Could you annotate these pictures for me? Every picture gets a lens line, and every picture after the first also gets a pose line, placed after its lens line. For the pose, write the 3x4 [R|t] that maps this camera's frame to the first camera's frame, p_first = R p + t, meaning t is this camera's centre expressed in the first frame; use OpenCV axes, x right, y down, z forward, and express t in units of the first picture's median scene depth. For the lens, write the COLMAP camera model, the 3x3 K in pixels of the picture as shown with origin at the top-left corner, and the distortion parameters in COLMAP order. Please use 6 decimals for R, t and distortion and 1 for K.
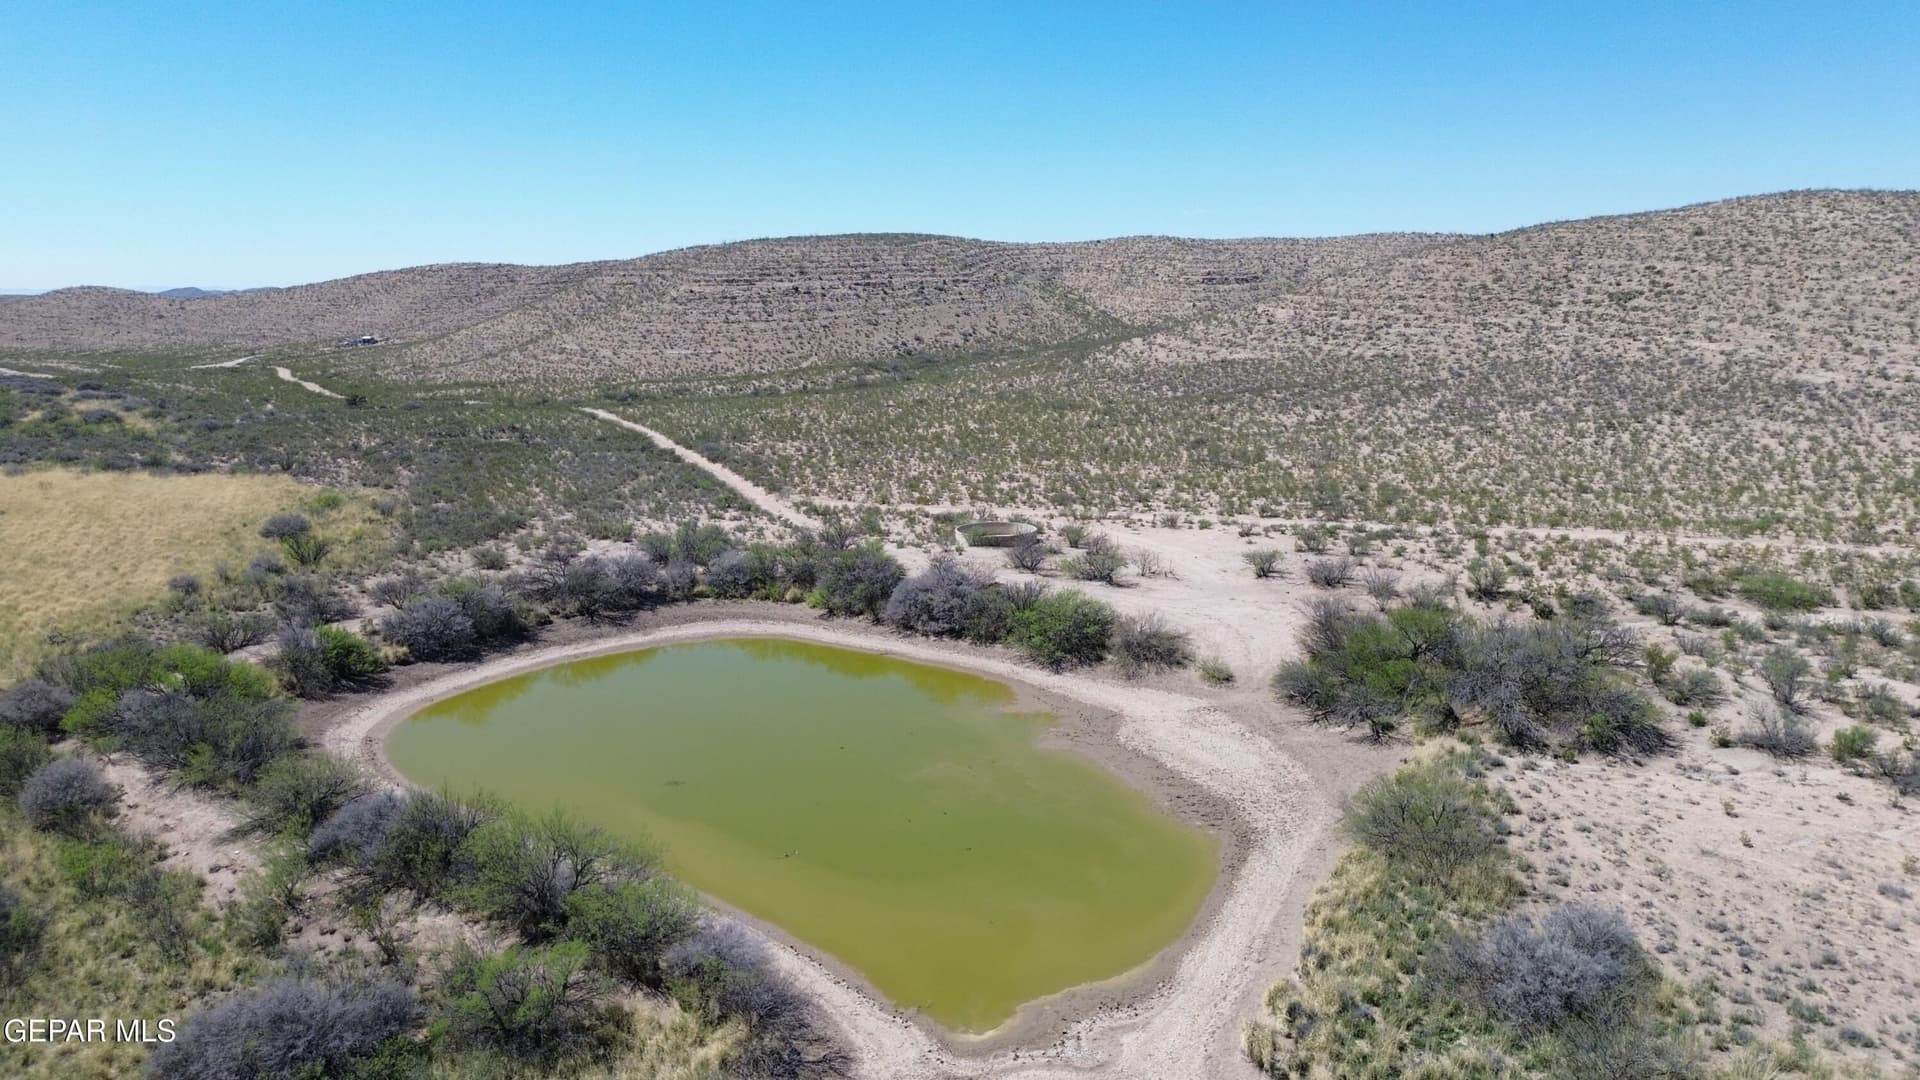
lens RADIAL K [[1357.1, 0, 950.2], [0, 1357.1, 535.7], [0, 0, 1]] dist [0.073174, -0.074149]
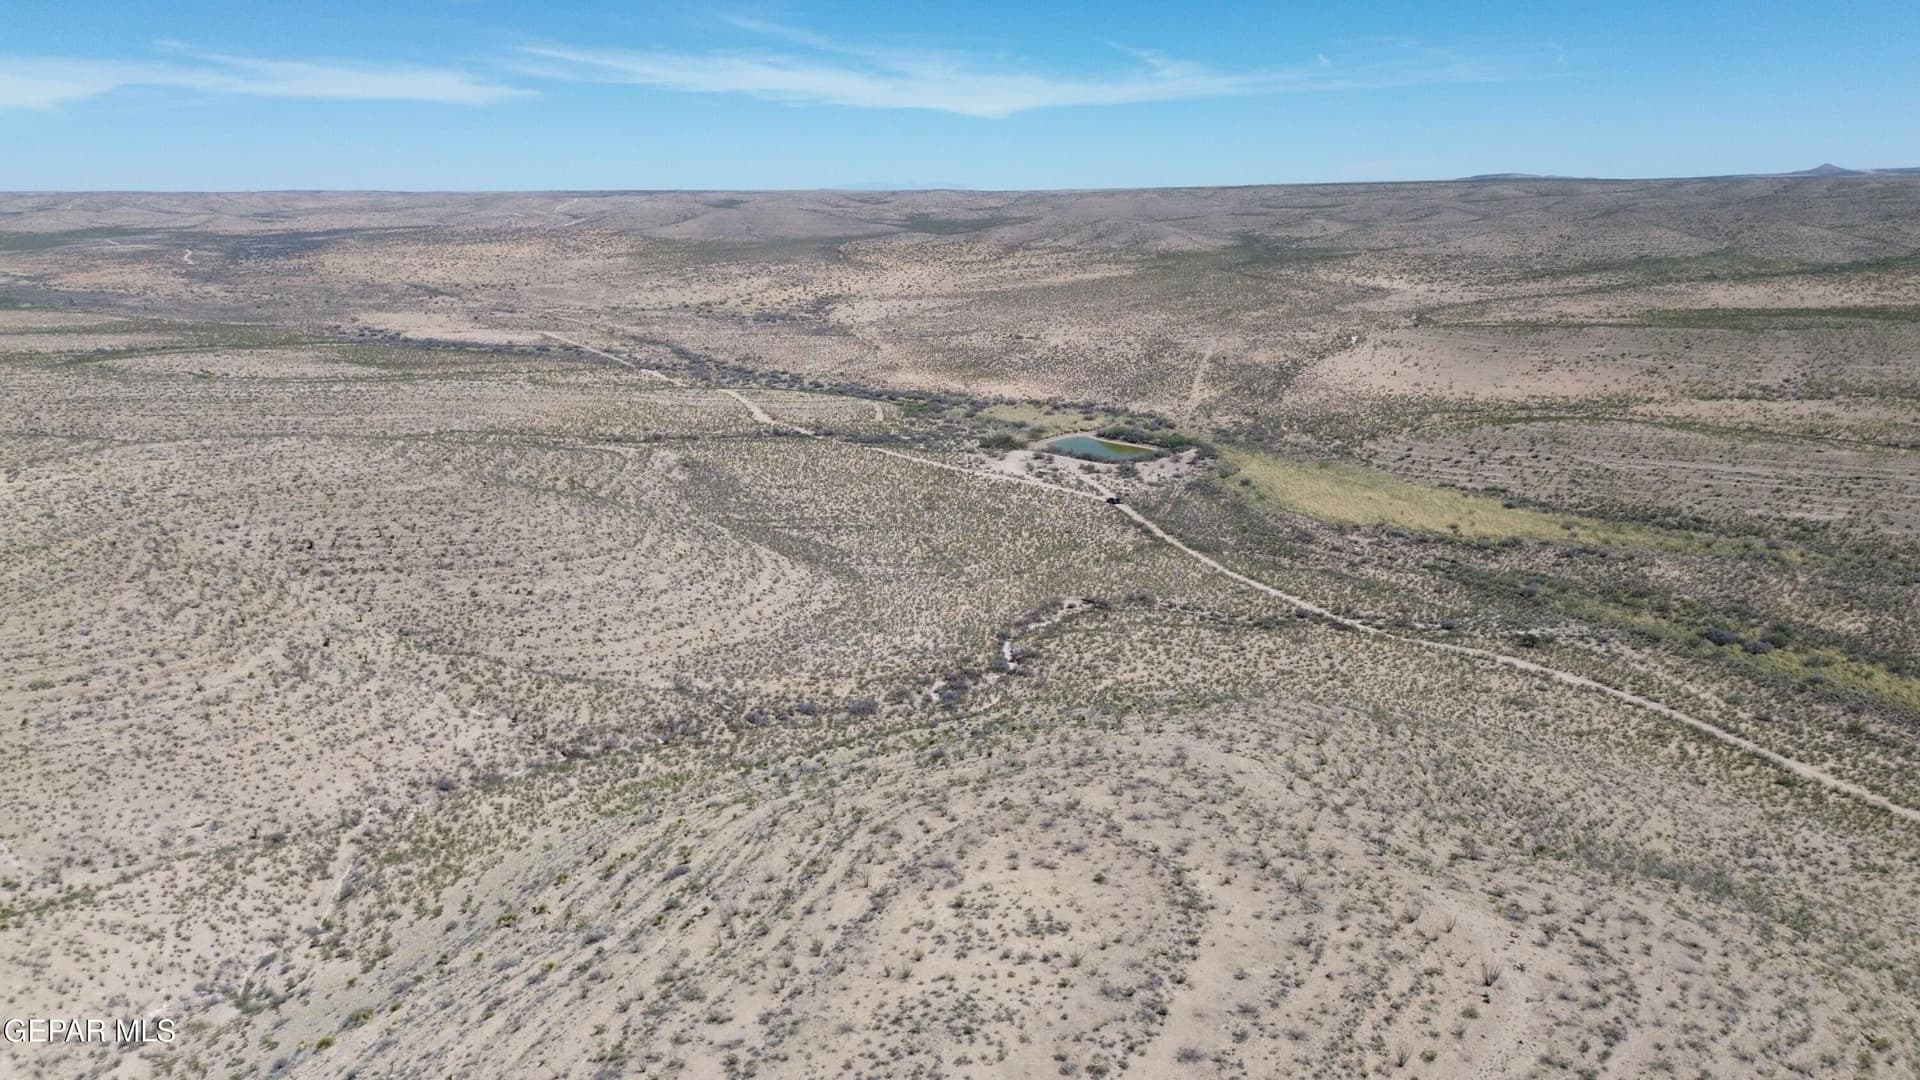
lens RADIAL K [[1357.1, 0, 950.7], [0, 1357.1, 544.5], [0, 0, 1]] dist [0.073174, -0.074149]
pose [[-0.979624, -0.028537, 0.198802, -0.498985], [0.059068, 0.905138, 0.420995, -1.557723], [-0.191957, 0.424160, -0.885009, 4.876353]]
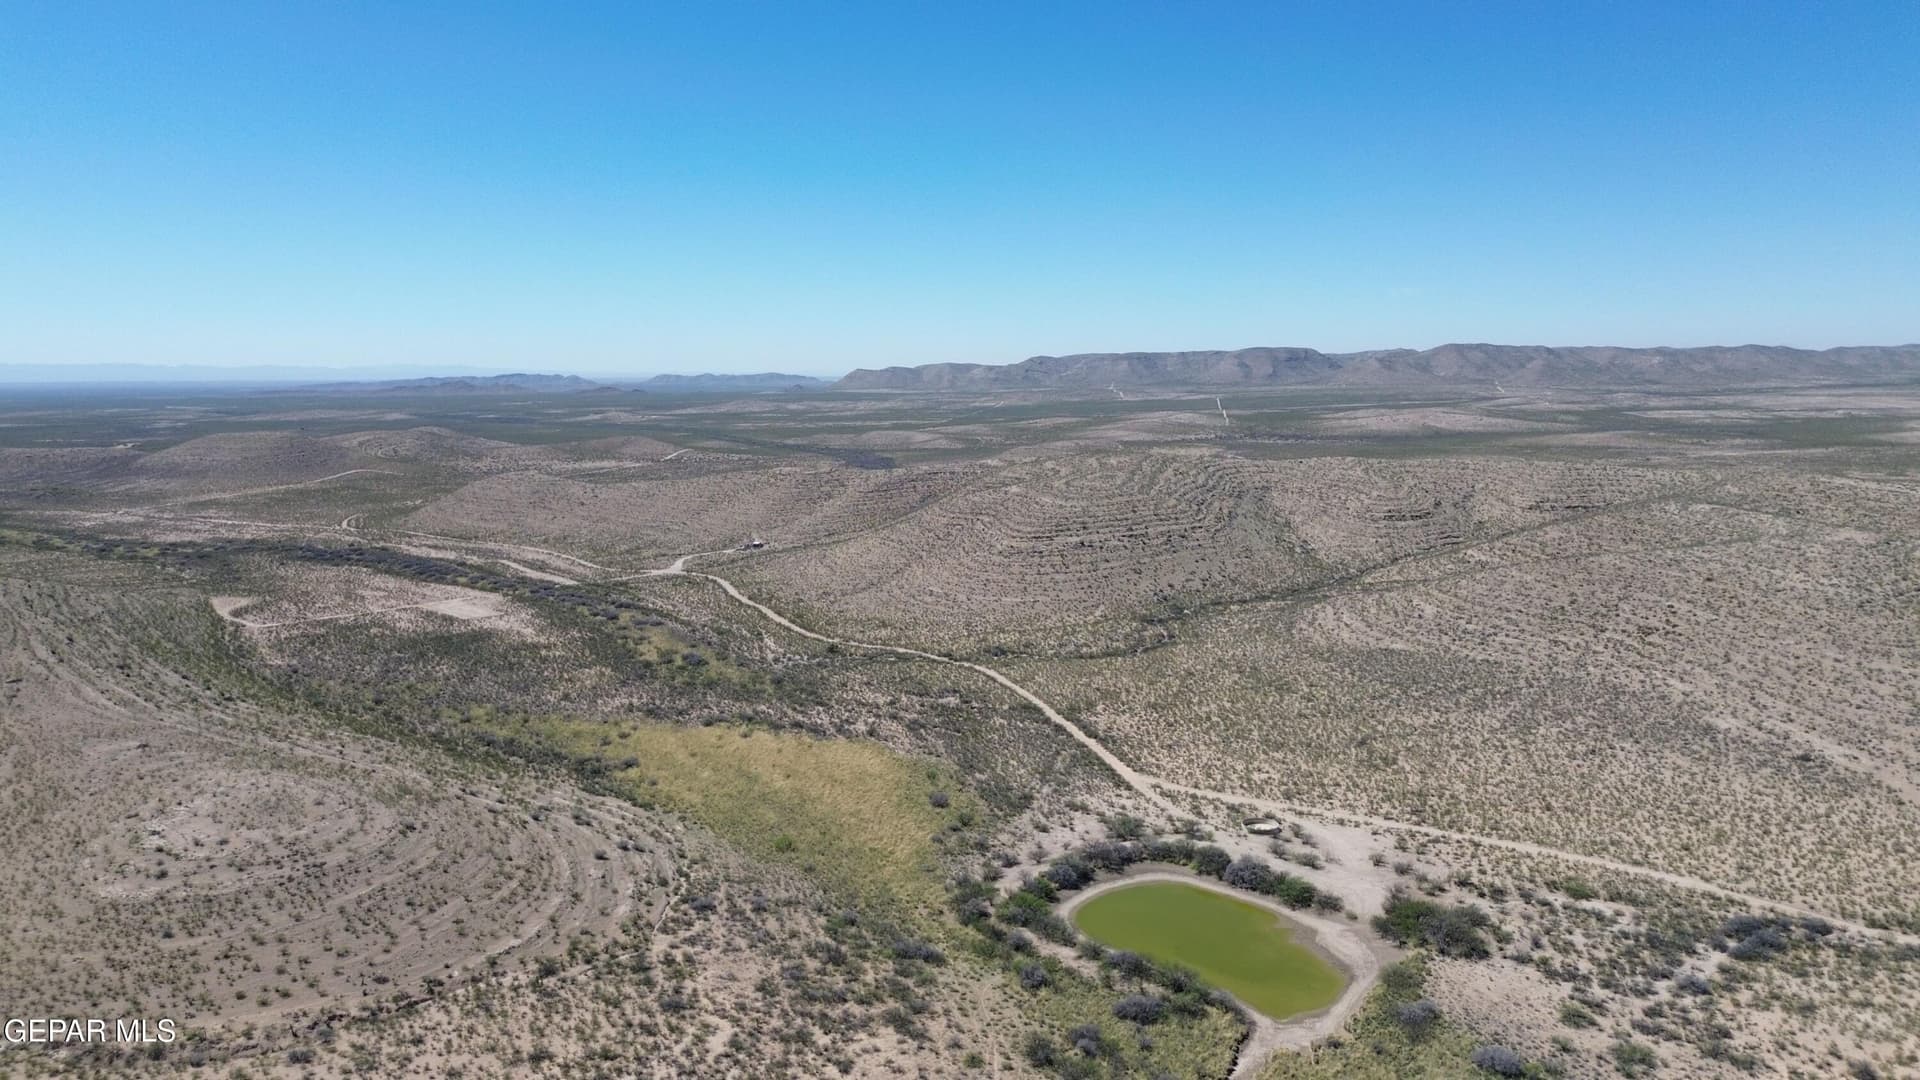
lens RADIAL K [[1357.1, 0, 950.8], [0, 1357.1, 532.0], [0, 0, 1]] dist [0.073174, -0.074149]
pose [[0.990247, 0.021660, -0.137631, -0.184057], [-0.029584, 0.998004, -0.055797, -0.368482], [0.136148, 0.059325, 0.988911, -1.431065]]
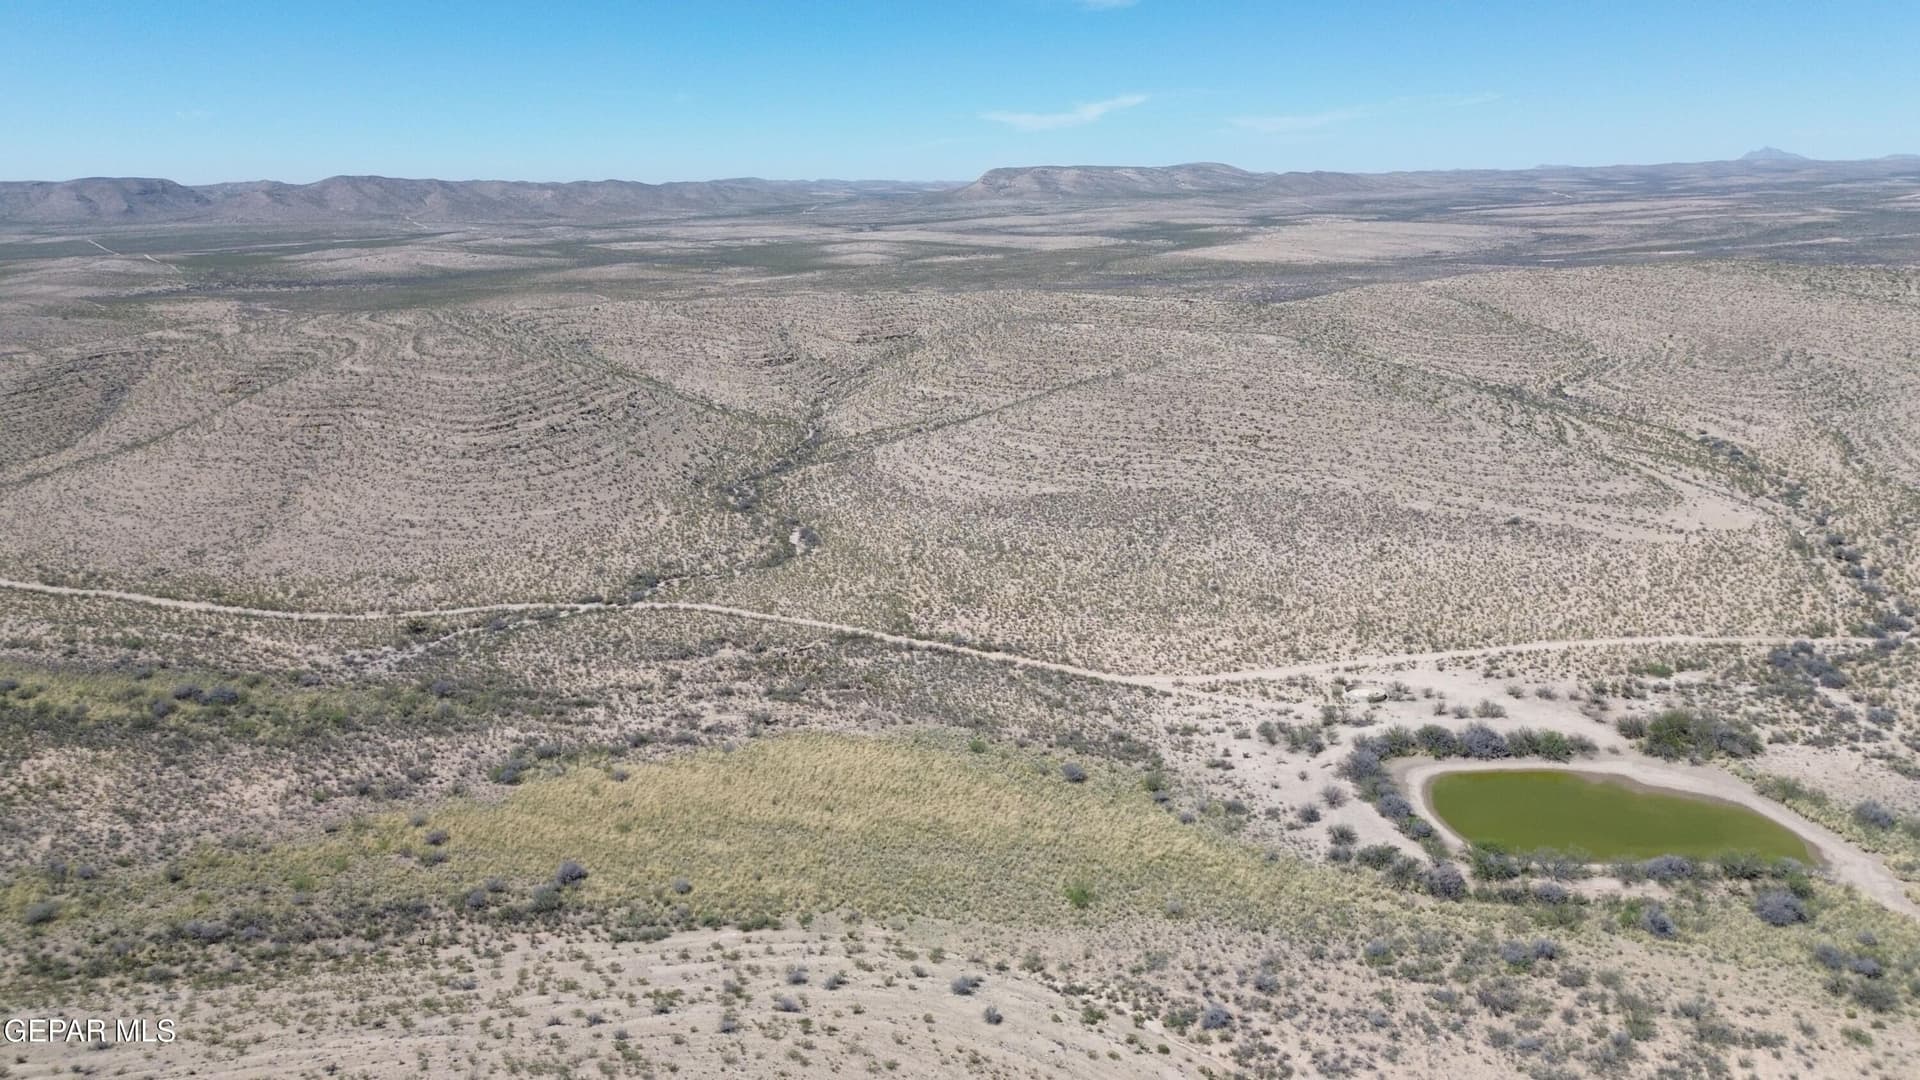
lens RADIAL K [[1357.1, 0, 957.2], [0, 1357.1, 553.6], [0, 0, 1]] dist [0.073174, -0.074149]
pose [[0.789027, -0.158930, 0.593446, -1.795231], [0.115902, 0.987122, 0.110260, -0.554334], [-0.603327, -0.018216, 0.797286, -0.325274]]
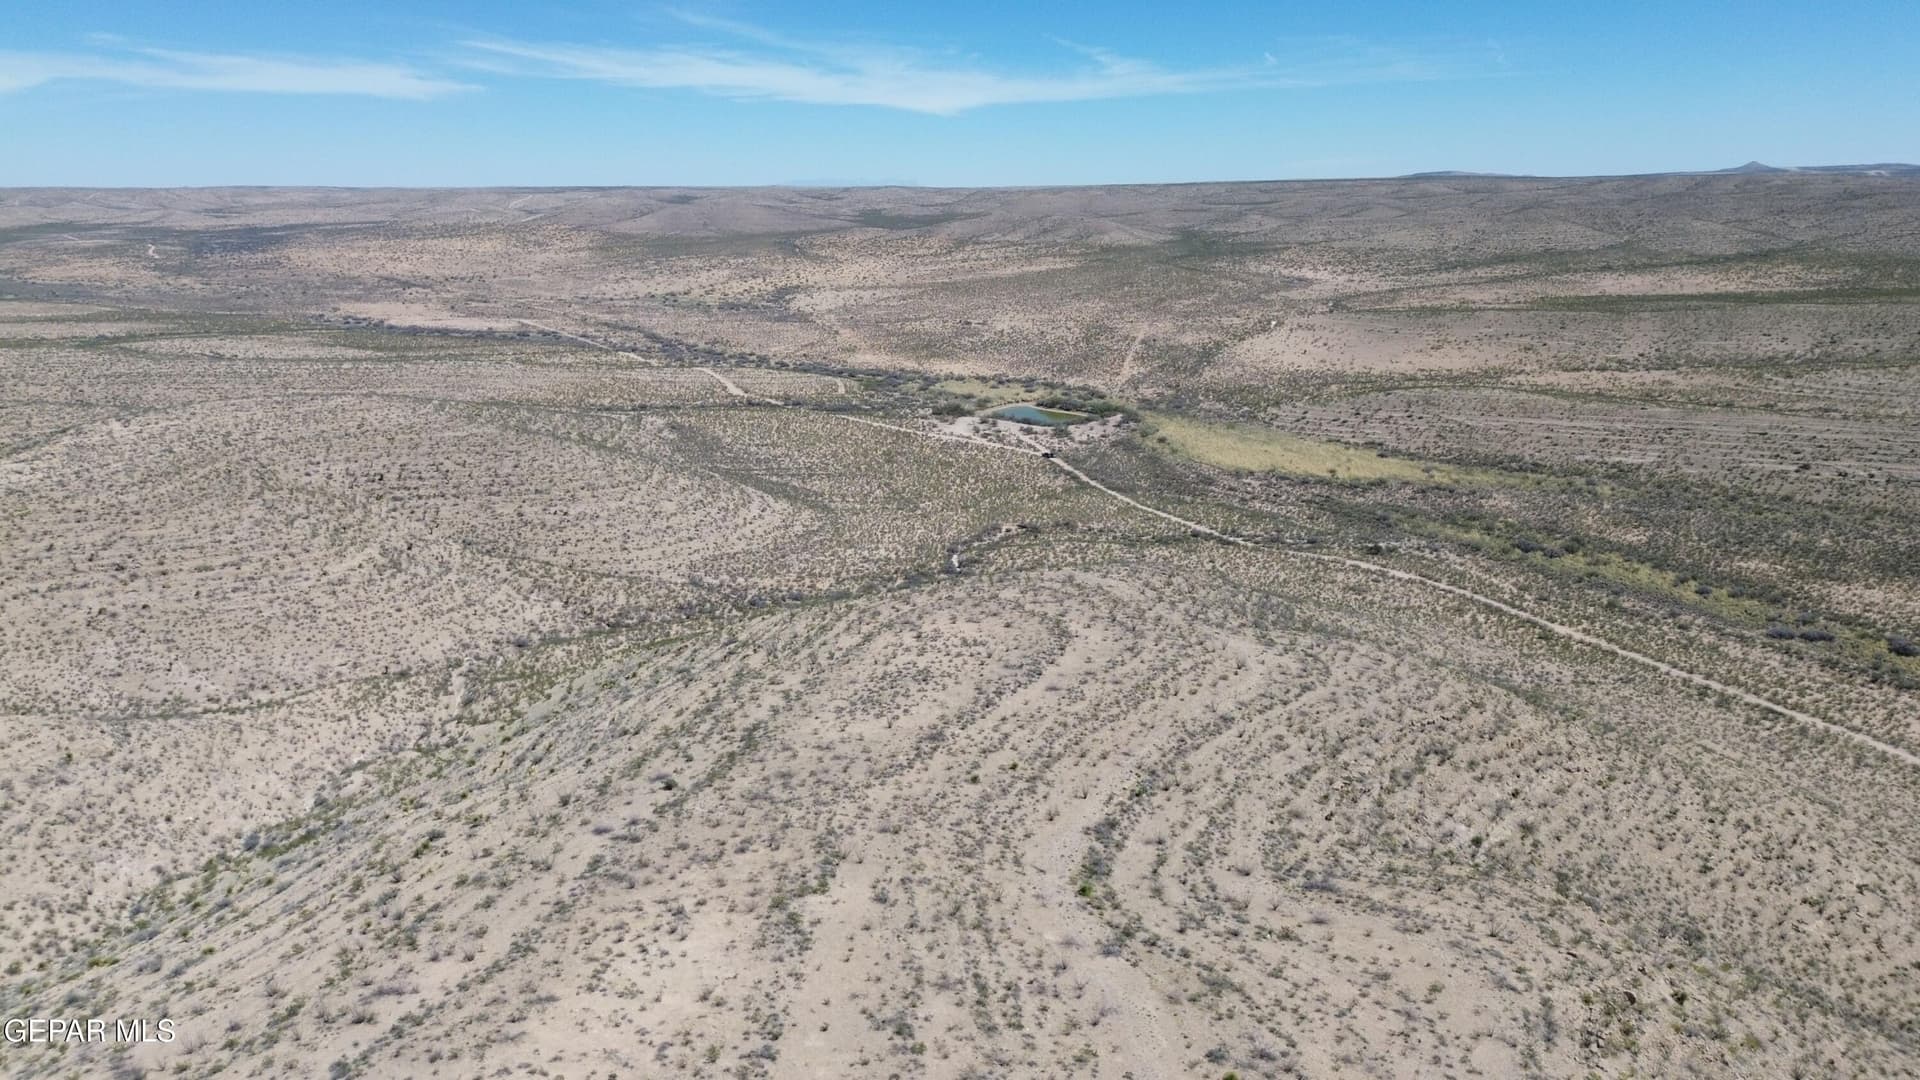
lens RADIAL K [[1357.1, 0, 952.8], [0, 1357.1, 541.9], [0, 0, 1]] dist [0.073174, -0.074149]
pose [[-0.986219, -0.020208, 0.164206, -0.609466], [0.051973, 0.904426, 0.423452, -1.663127], [-0.157069, 0.426151, -0.890912, 5.453085]]
